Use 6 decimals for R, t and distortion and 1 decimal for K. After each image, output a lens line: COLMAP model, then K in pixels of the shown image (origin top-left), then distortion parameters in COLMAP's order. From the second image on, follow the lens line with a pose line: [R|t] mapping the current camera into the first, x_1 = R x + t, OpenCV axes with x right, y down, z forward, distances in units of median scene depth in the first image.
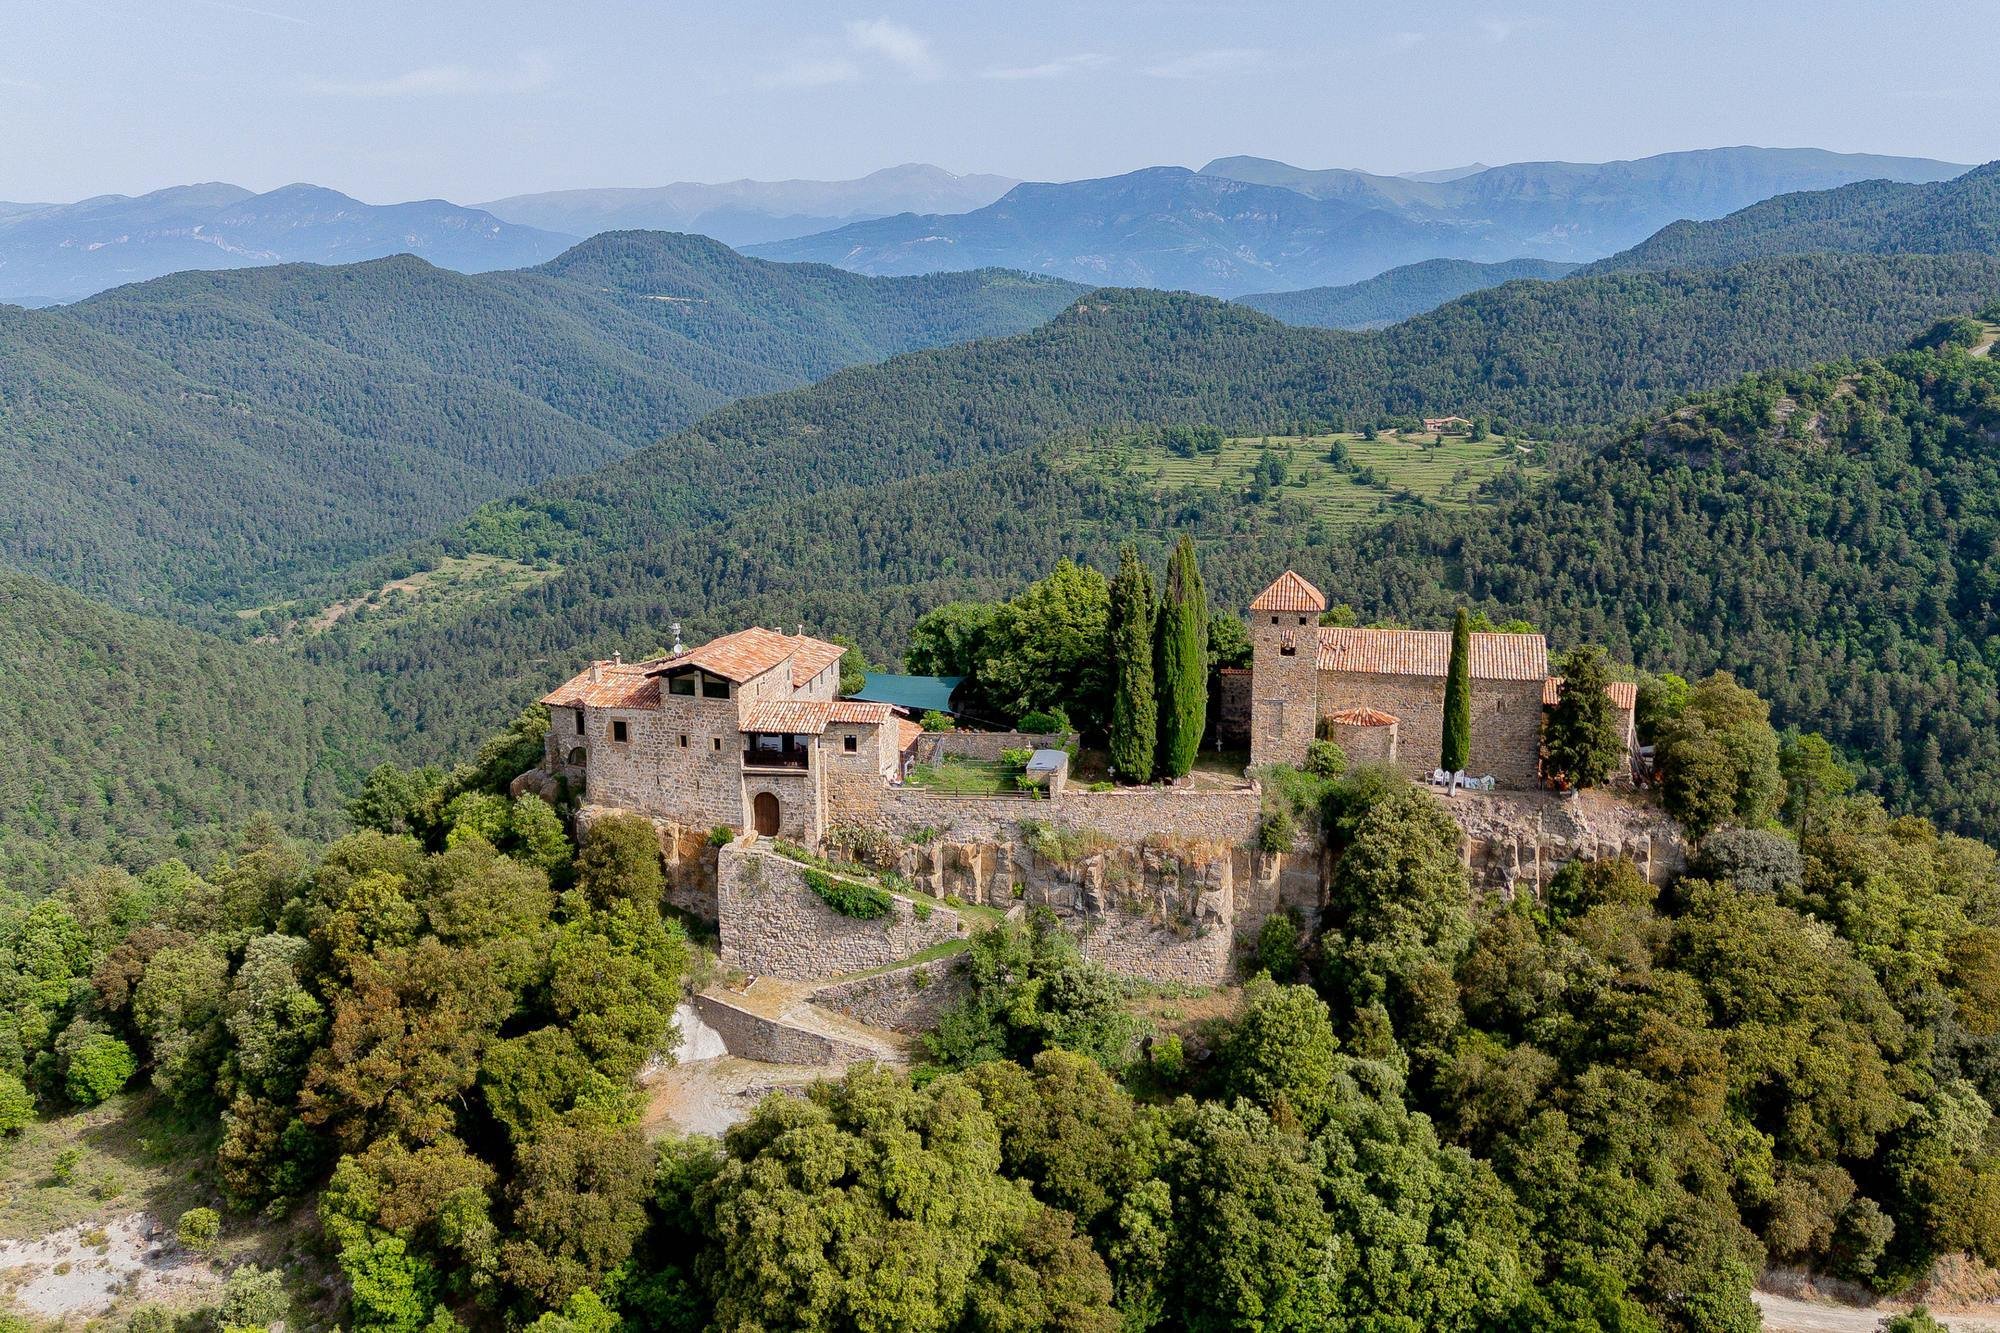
lens RADIAL K [[1746.2, 0, 1006.7], [0, 1746.2, 661.2], [0, 0, 1]] dist [0.083102, -0.056758]
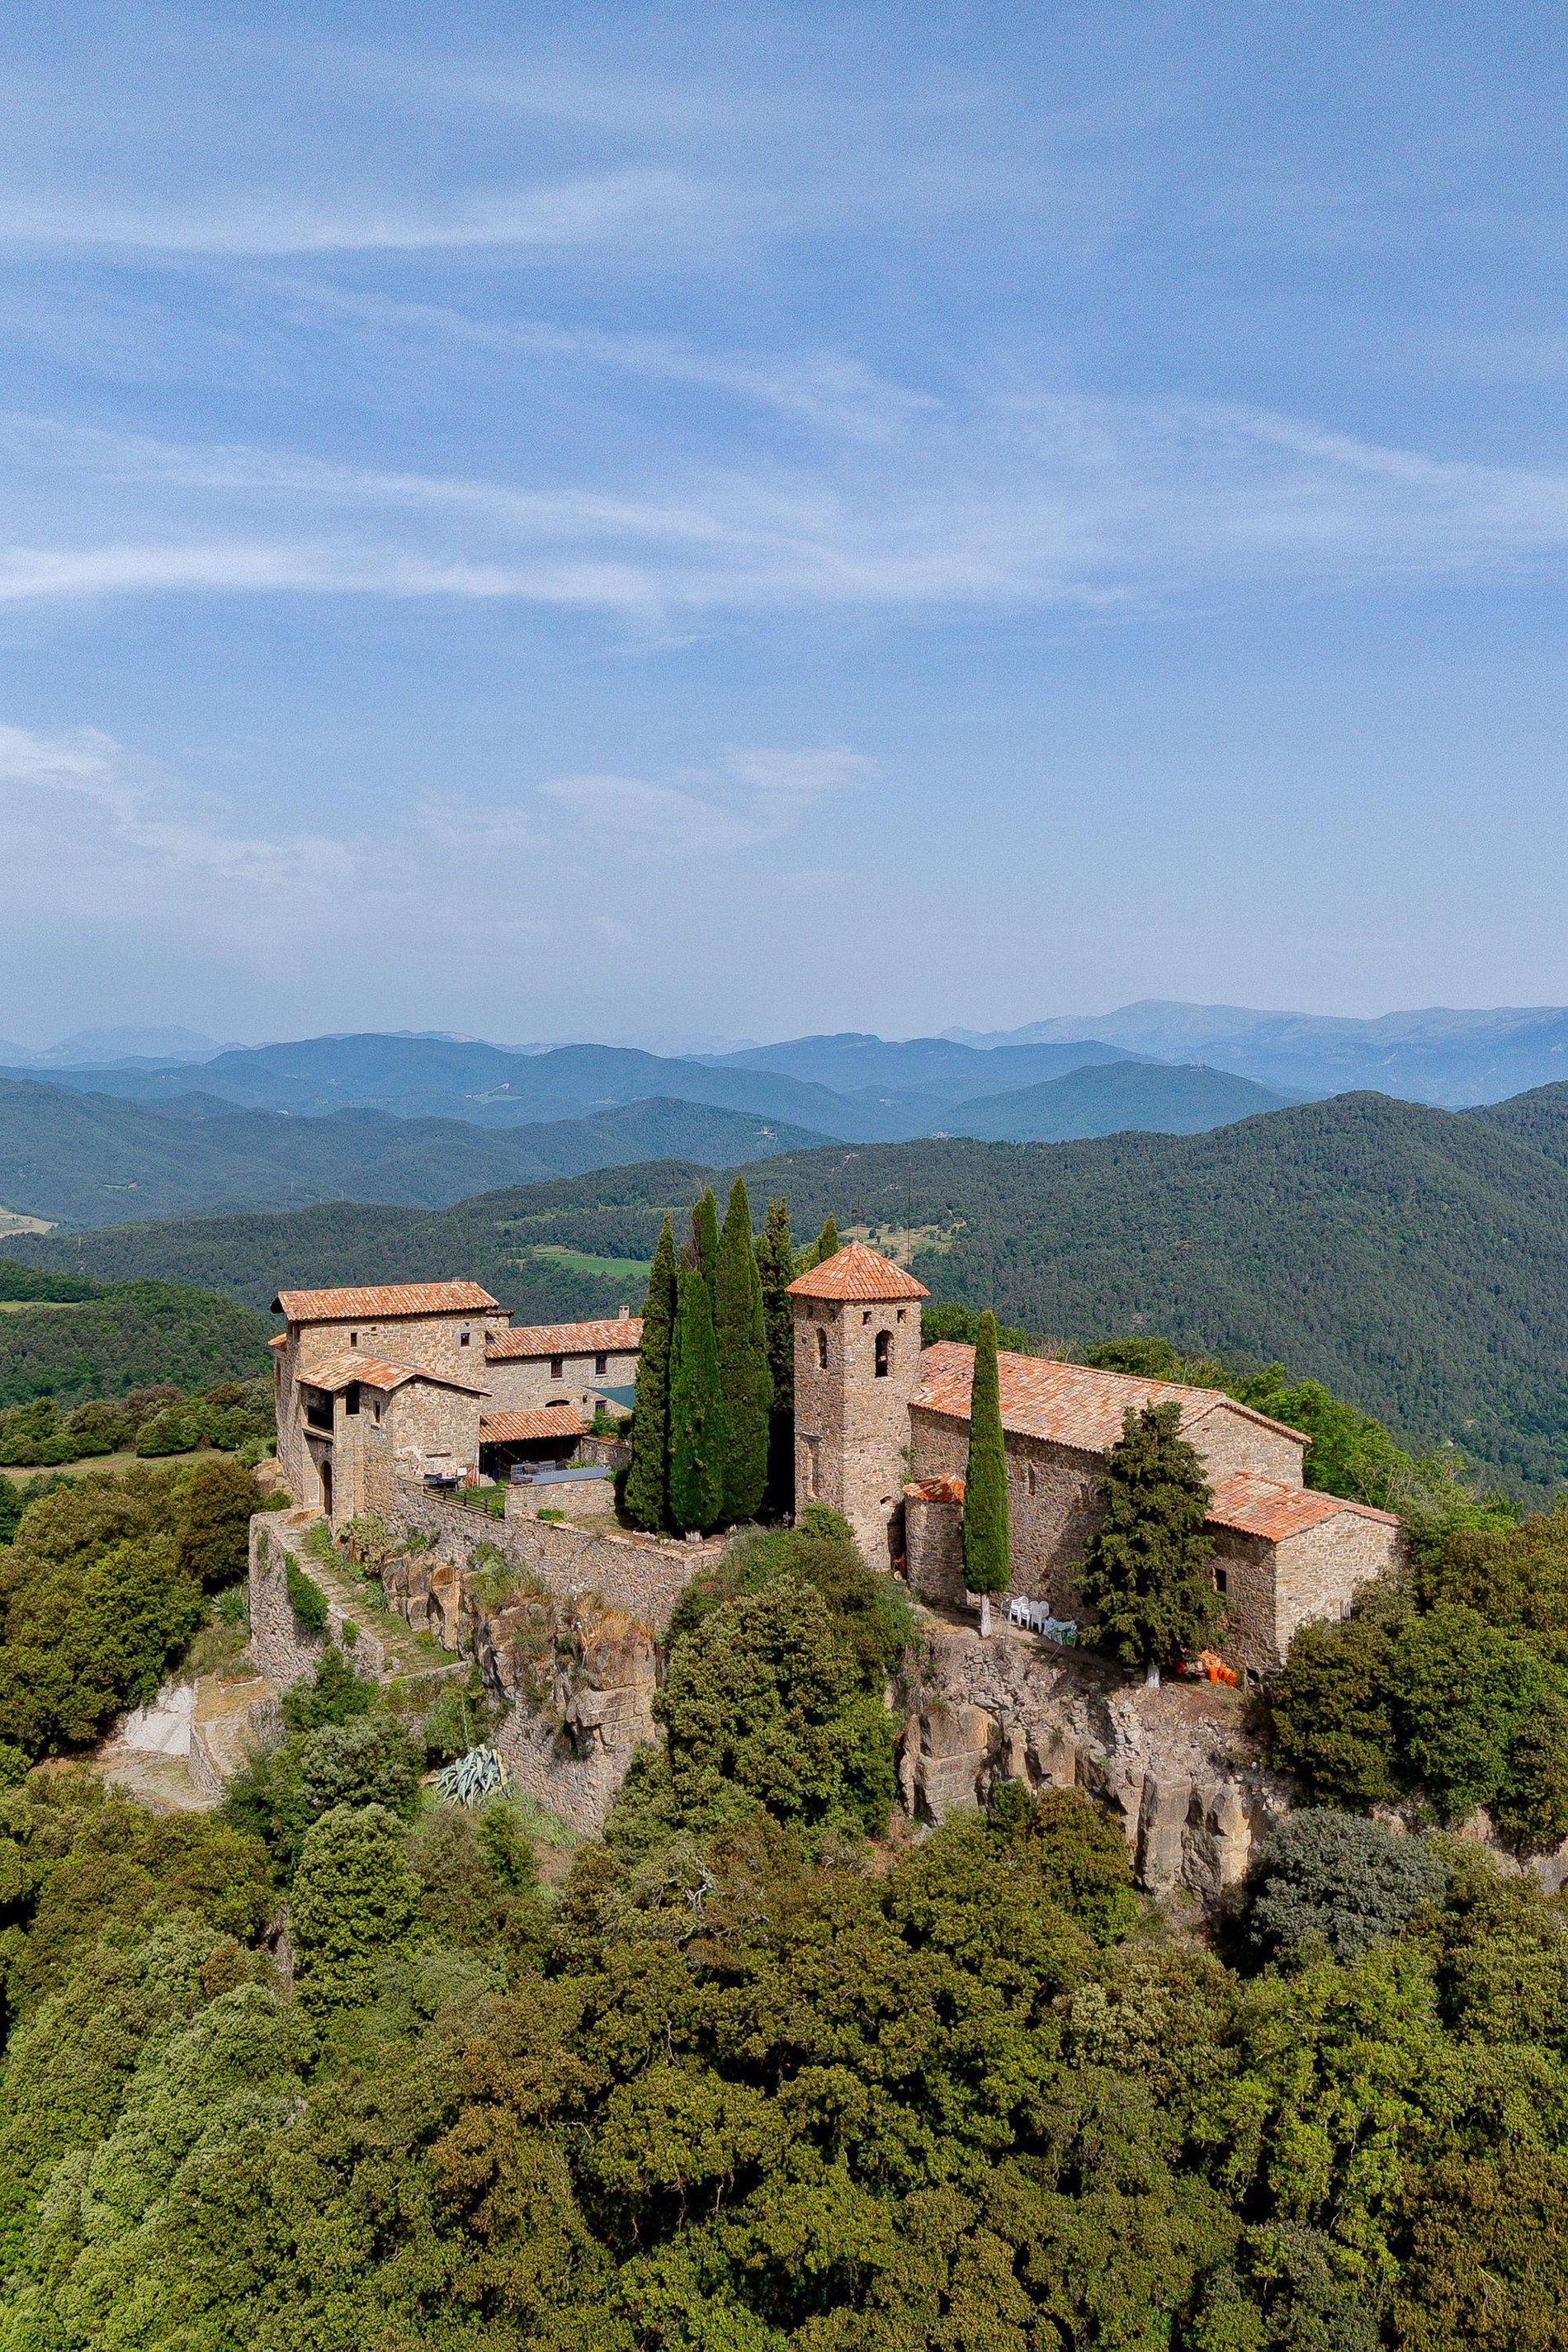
lens RADIAL K [[2053.5, 0, 781.9], [0, 2053.5, 1149.2], [0, 0, 1]] dist [0.083102, -0.056758]
pose [[0.670008, 0.023017, -0.741997, 0.712115], [-0.156004, 0.981565, -0.110420, 0.003369], [0.725777, 0.189736, 0.661247, 0.461217]]
